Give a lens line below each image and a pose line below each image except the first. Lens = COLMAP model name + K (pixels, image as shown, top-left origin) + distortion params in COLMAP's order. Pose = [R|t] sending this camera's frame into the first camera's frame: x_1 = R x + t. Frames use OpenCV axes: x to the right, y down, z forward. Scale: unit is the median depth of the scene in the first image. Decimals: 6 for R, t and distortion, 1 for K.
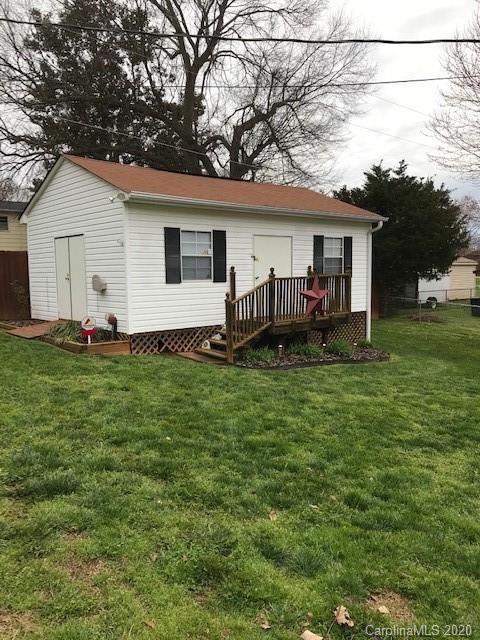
lens RADIAL K [[513.4, 0, 240.0], [0, 513.4, 320.0], [0, 0, 1]] dist [0.051932, -0.003702]
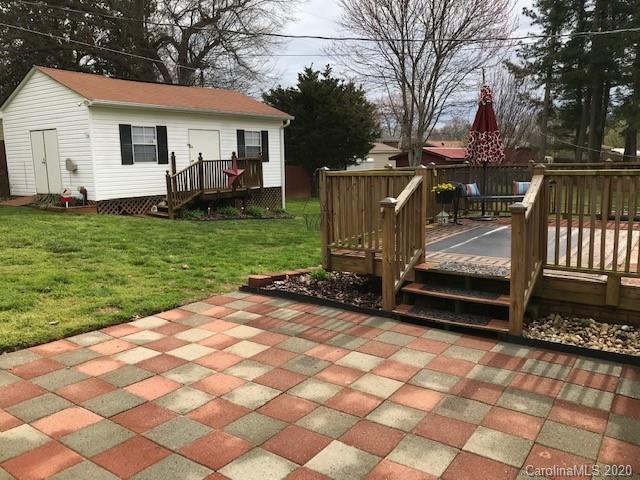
lens RADIAL K [[528.3, 0, 320.0], [0, 528.3, 240.0], [0, 0, 1]] dist [-0.007254, 0.000236]
pose [[0.978567, -0.035523, 0.202841, 0.076124], [0.024466, 0.998088, 0.056764, 0.059248], [-0.204469, -0.050584, 0.977565, -0.473900]]
